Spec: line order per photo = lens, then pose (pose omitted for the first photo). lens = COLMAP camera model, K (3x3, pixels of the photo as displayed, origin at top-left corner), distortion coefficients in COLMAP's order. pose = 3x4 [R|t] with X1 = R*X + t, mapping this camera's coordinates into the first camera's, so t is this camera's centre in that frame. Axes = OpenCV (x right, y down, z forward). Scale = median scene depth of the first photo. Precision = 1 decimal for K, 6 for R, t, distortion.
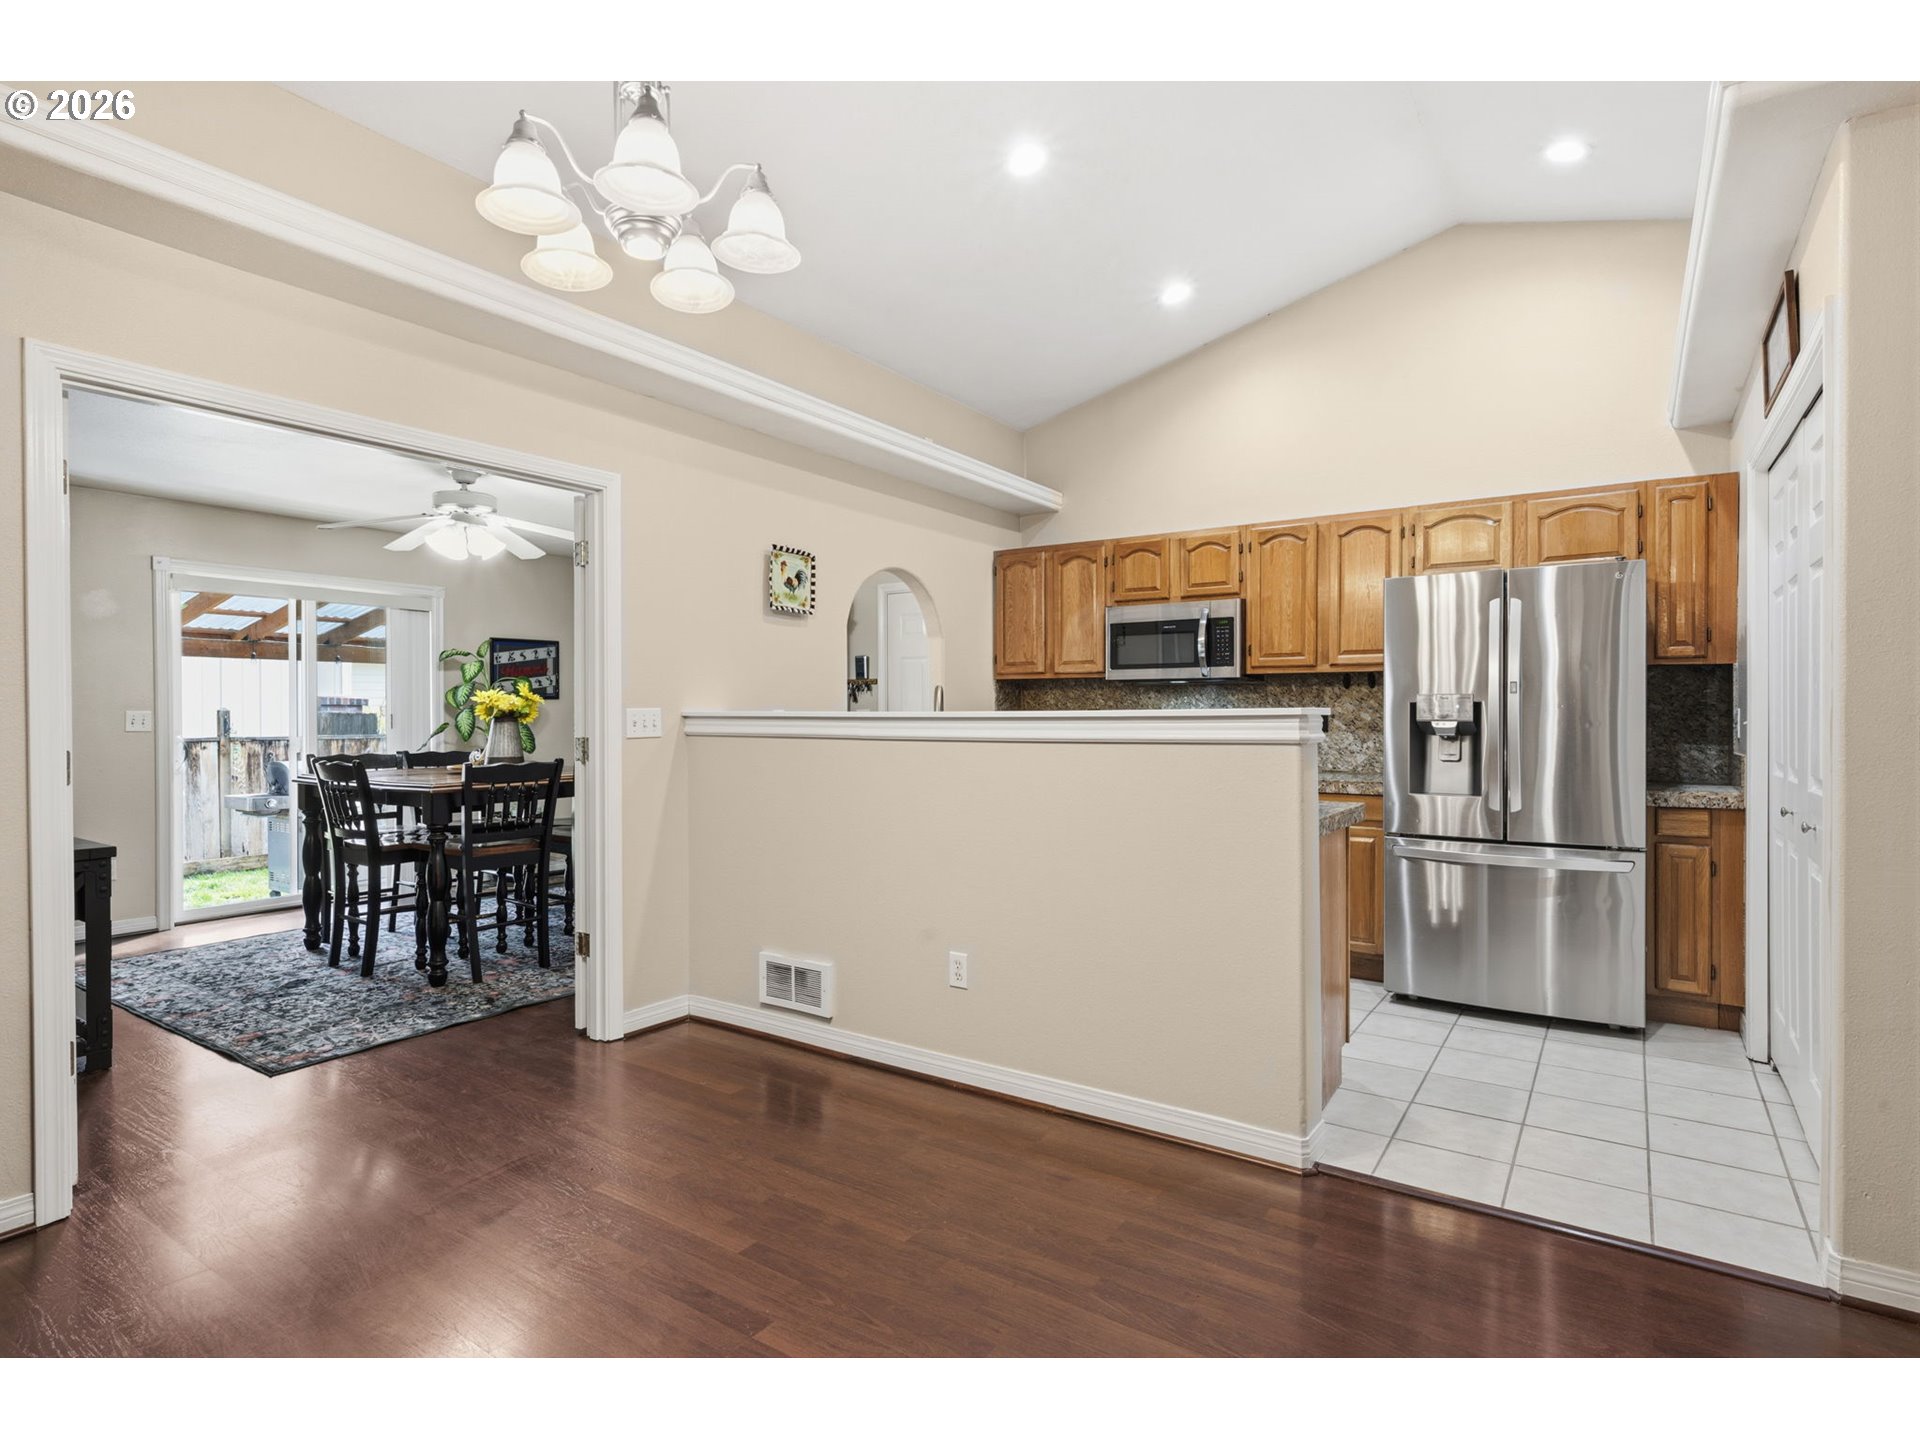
lens RADIAL K [[986.3, 0, 951.9], [0, 986.3, 716.2], [0, 0, 1]] dist [-0.001362, -0.003702]
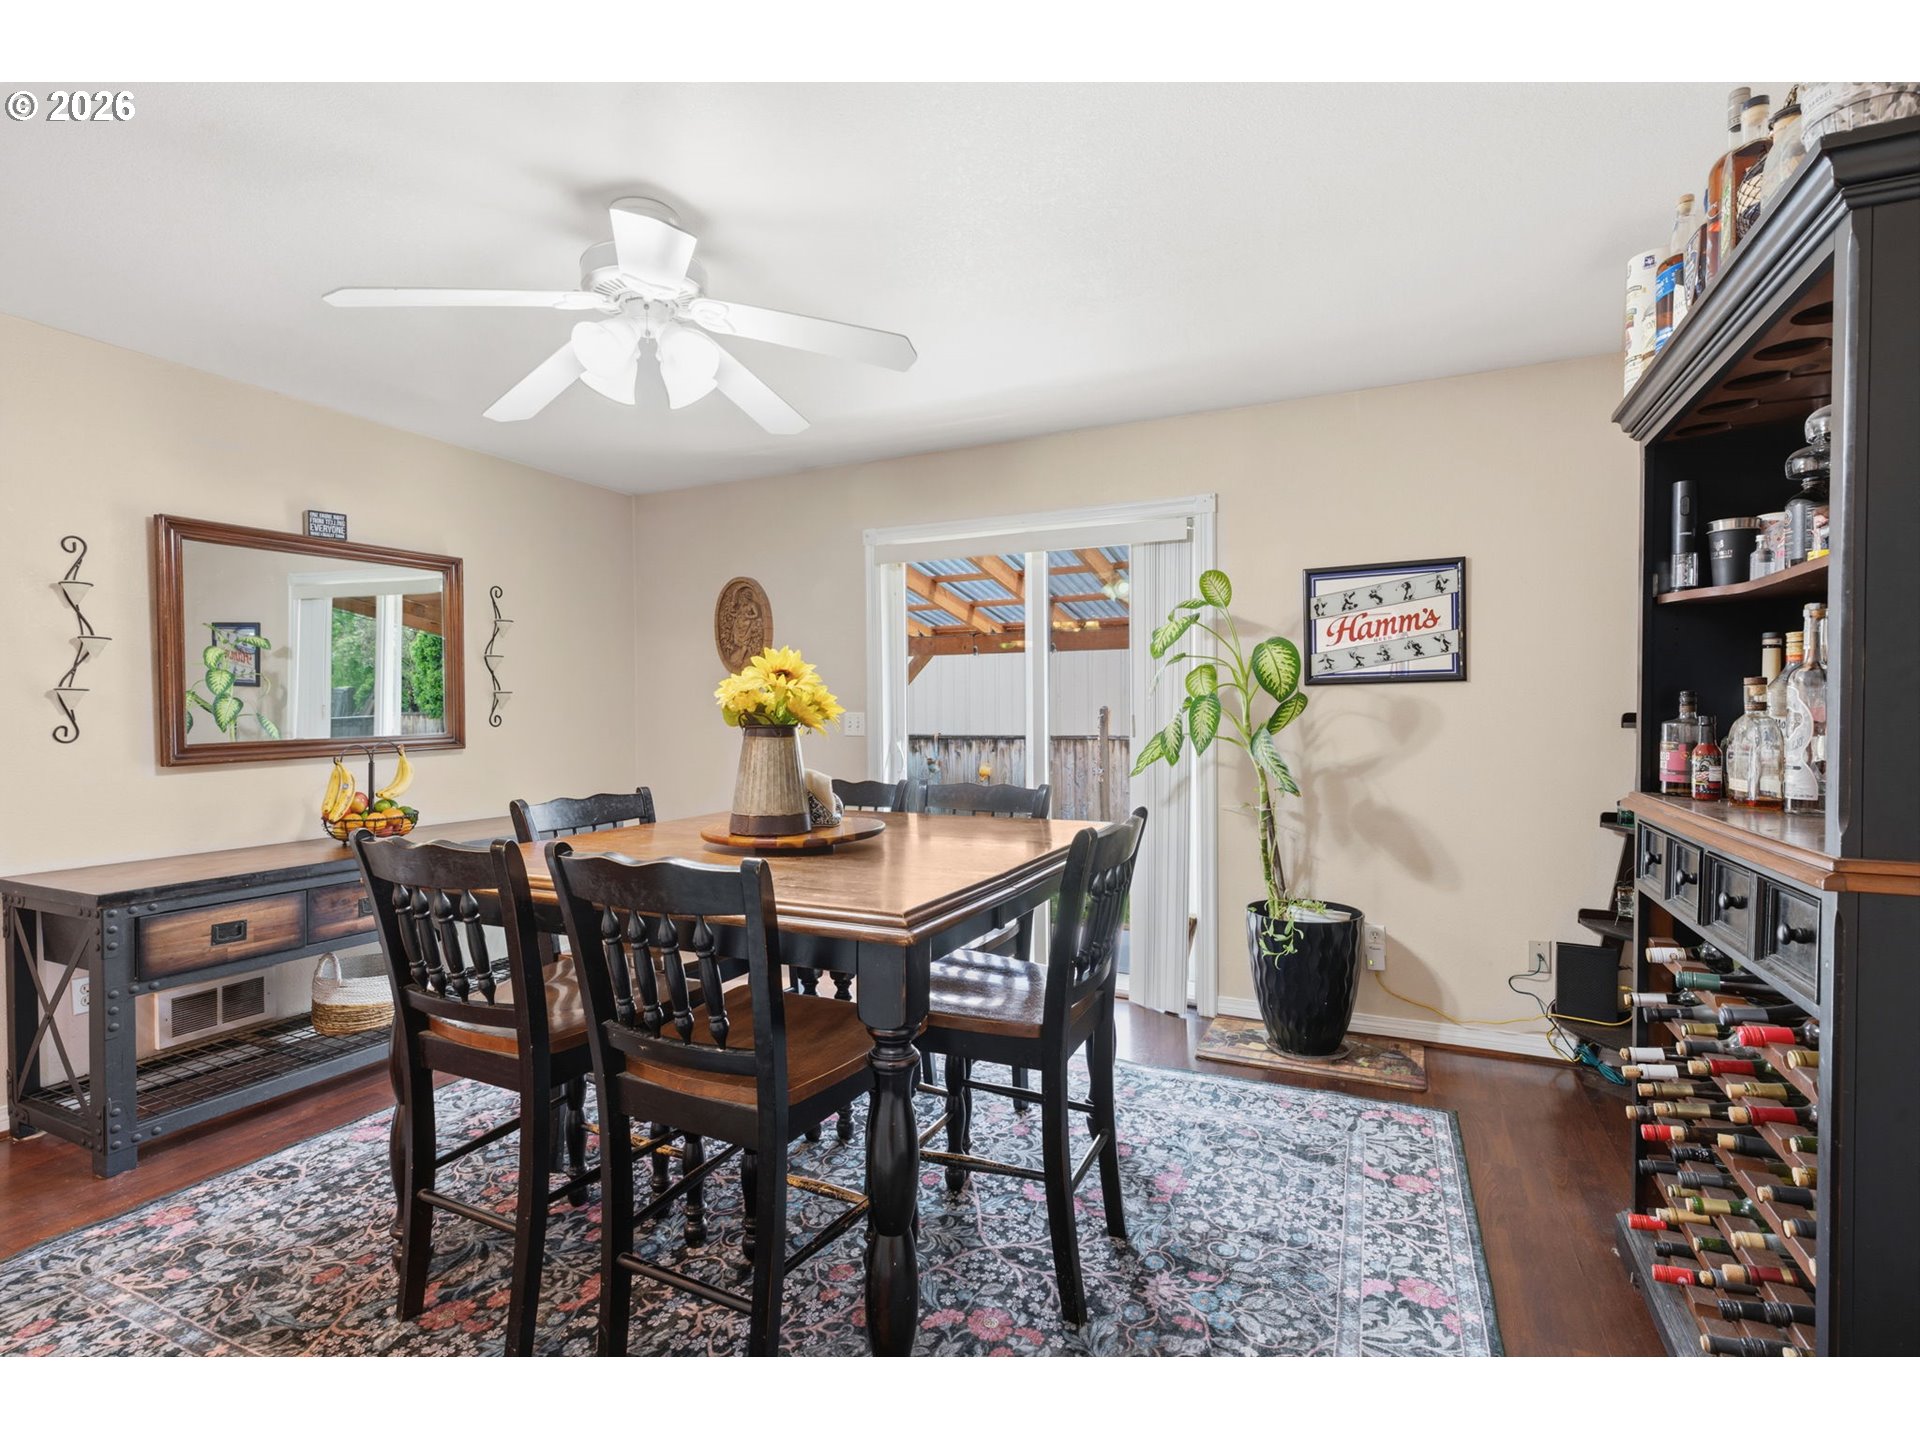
lens RADIAL K [[891.6, 0, 962.8], [0, 891.6, 716.9], [0, 0, 1]] dist [-0.004653, -0.000744]
pose [[0.147703, 0.006900, -0.989008, -0.025184], [0.000897, 0.999974, 0.007110, -0.005024], [0.989031, -0.001937, 0.147693, 1.080188]]
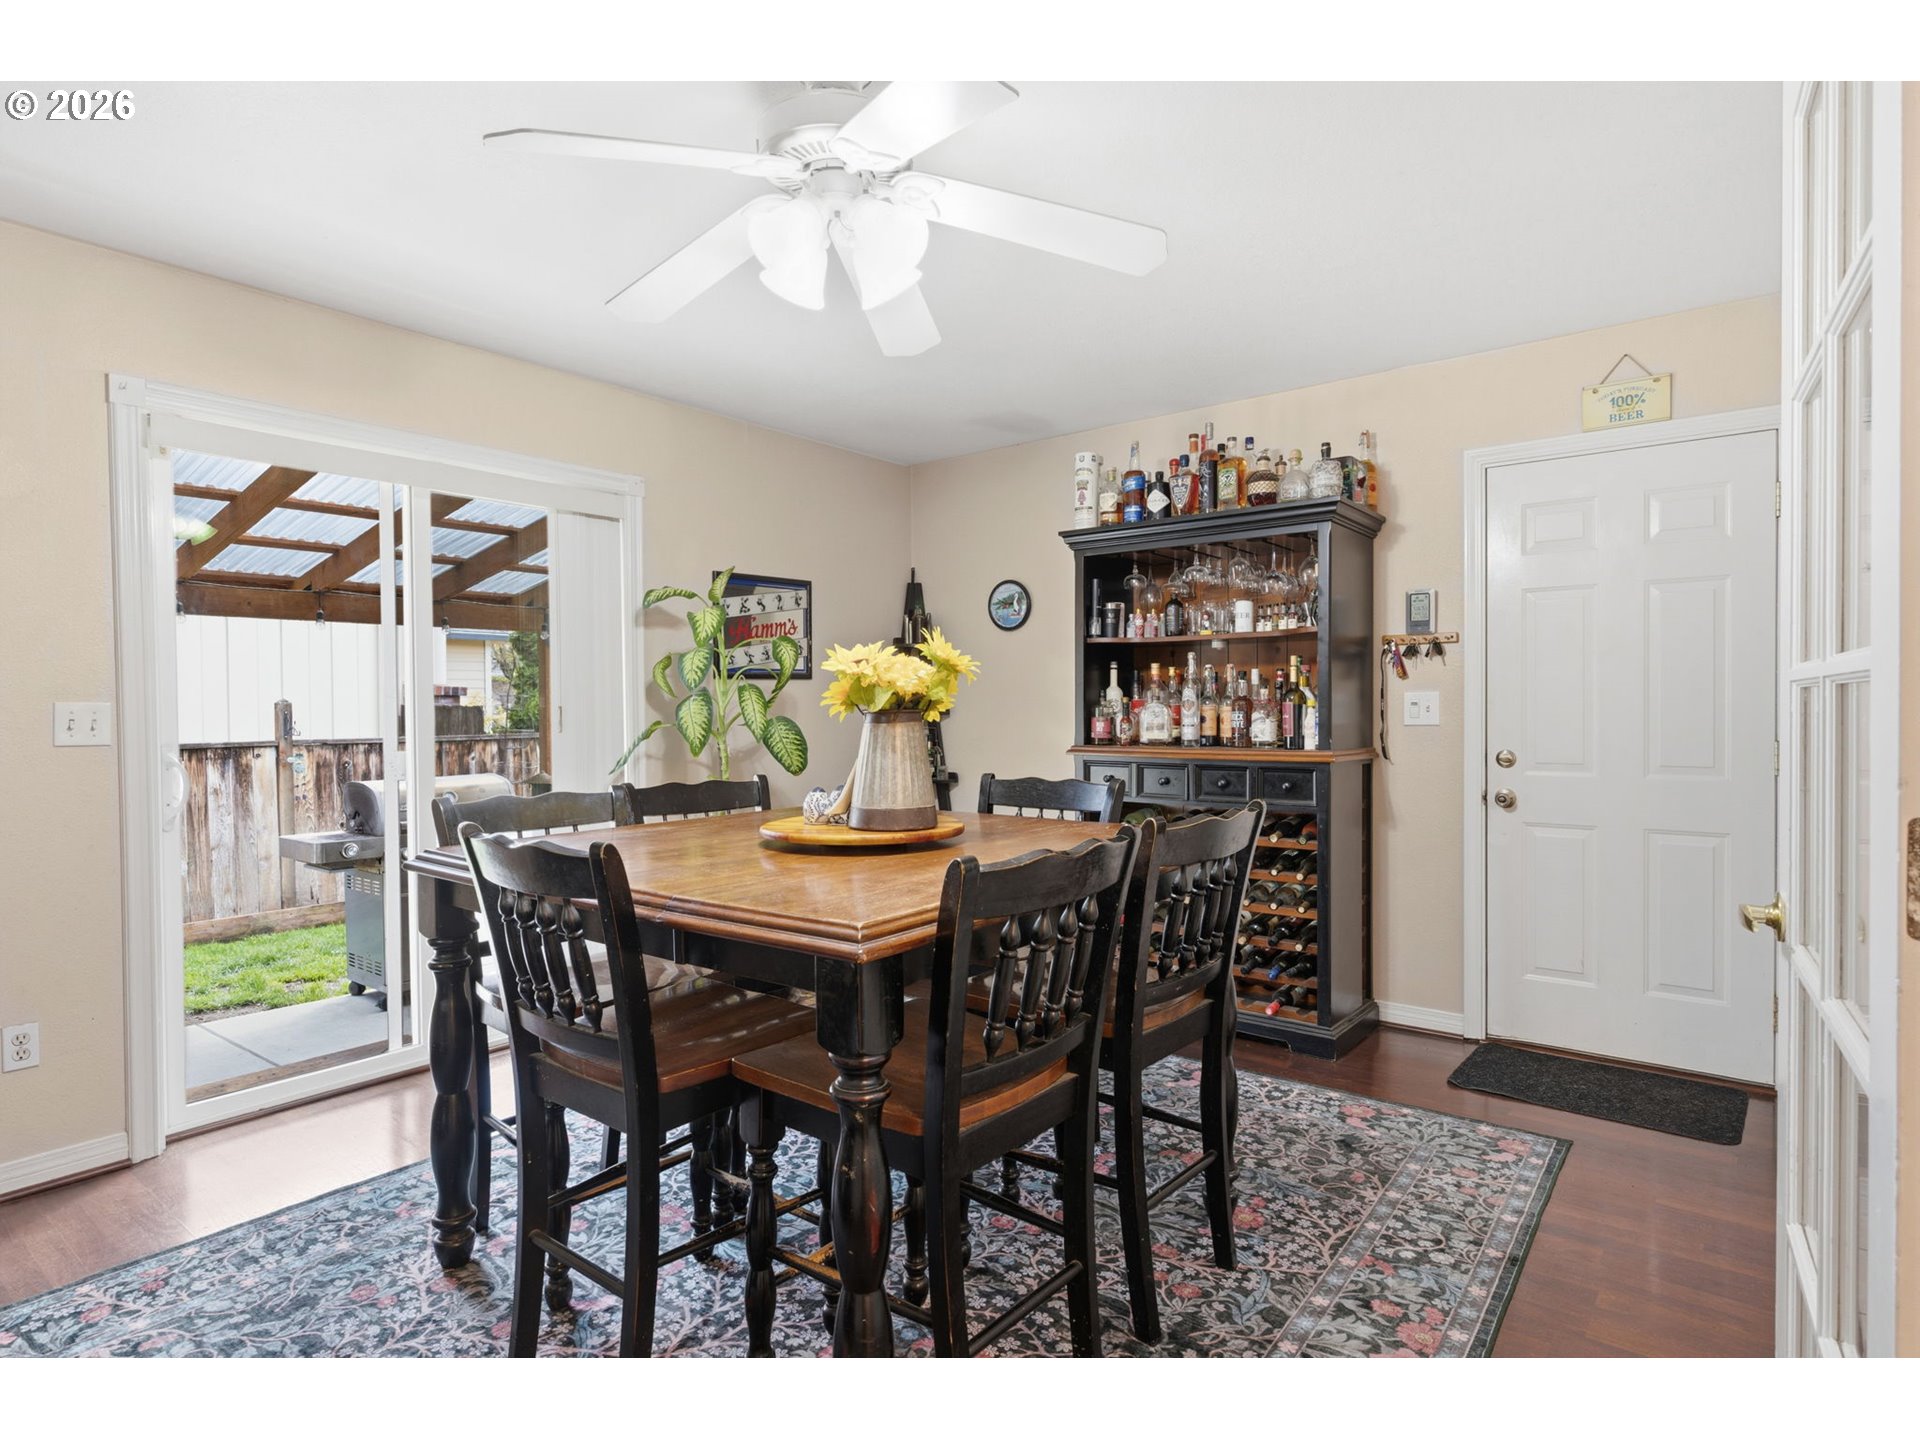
lens RADIAL K [[1088.5, 0, 964.0], [0, 1088.5, 720.7], [0, 0, 1]] dist [0.003881, 0.001294]
pose [[0.996177, -0.004660, -0.087228, -0.387483], [0.005808, 0.999900, 0.012921, -0.000724], [0.087159, -0.013378, 0.996105, 0.552329]]
